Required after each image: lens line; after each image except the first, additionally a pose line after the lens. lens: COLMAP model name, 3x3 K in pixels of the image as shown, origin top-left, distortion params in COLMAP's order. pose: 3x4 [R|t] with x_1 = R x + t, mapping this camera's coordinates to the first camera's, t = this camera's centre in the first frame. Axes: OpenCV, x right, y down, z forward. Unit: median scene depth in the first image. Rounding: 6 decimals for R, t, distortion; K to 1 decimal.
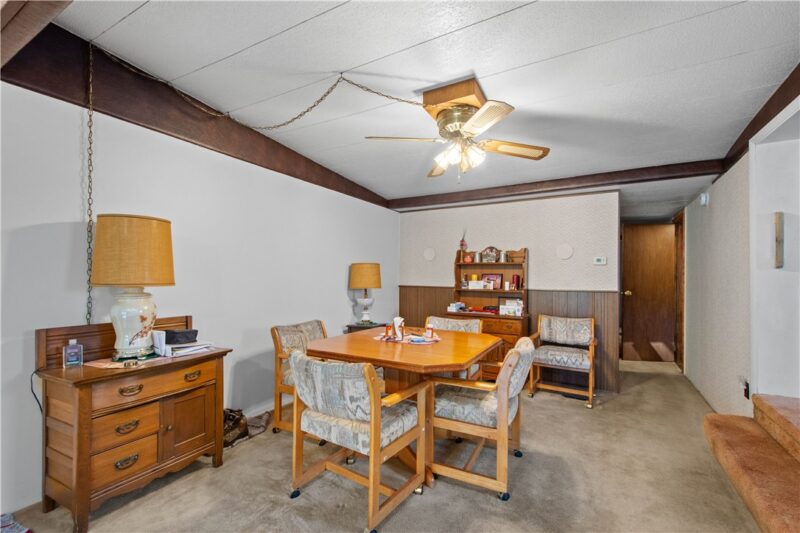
lens RADIAL K [[354.3, 0, 399.6], [0, 354.3, 271.6], [0, 0, 1]] dist [-0.000656, -0.000147]
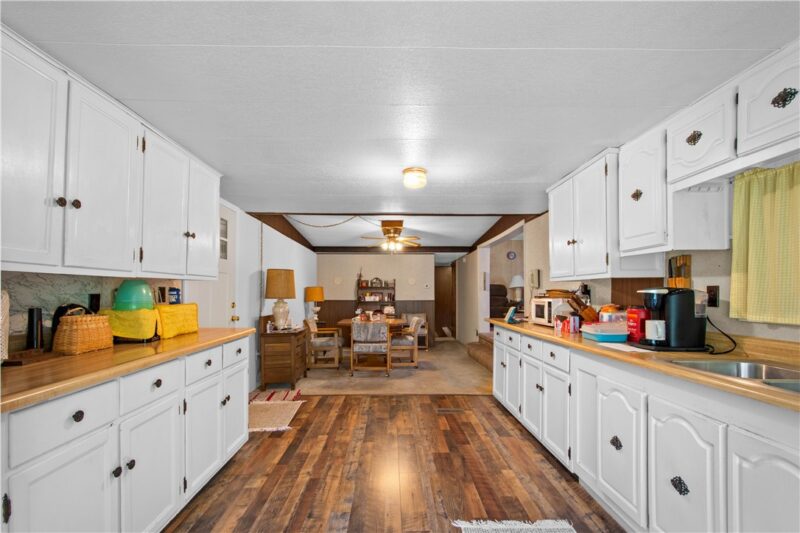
lens RADIAL K [[354.2, 0, 395.8], [0, 354.2, 281.6], [0, 0, 1]] dist [0.000697, 0.000088]
pose [[0.860714, 0.011908, 0.508950, -0.609783], [-0.001365, 0.999777, -0.021084, -0.011877], [-0.509087, 0.017453, 0.860538, -0.661326]]
